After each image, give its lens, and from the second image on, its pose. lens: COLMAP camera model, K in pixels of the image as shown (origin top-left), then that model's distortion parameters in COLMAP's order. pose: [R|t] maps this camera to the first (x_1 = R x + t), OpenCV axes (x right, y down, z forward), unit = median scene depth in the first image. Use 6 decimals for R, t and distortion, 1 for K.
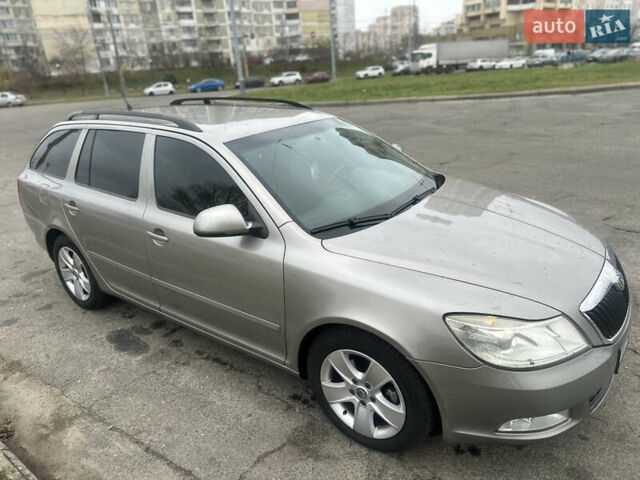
lens RADIAL K [[465.4, 0, 321.0], [0, 465.4, 235.6], [0, 0, 1]] dist [0.031905, -0.032748]
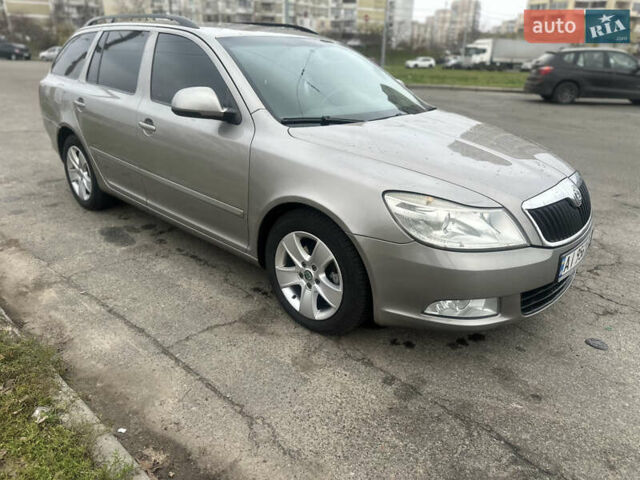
lens RADIAL K [[465.4, 0, 322.8], [0, 465.4, 239.2], [0, 0, 1]] dist [0.031905, -0.032748]
pose [[0.990771, 0.119548, -0.063884, 0.127289], [-0.117749, 0.992552, 0.031243, 0.158762], [0.067144, -0.023432, 0.997468, -0.028531]]
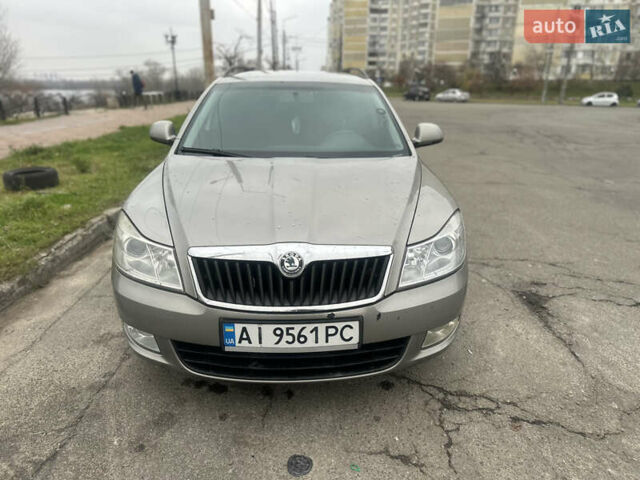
lens RADIAL K [[465.4, 0, 317.7], [0, 465.4, 237.6], [0, 0, 1]] dist [0.031905, -0.032748]
pose [[0.602213, 0.312308, -0.734713, 0.915136], [-0.322872, 0.936961, 0.133634, -0.055665], [0.730132, 0.156742, 0.665085, 0.352568]]
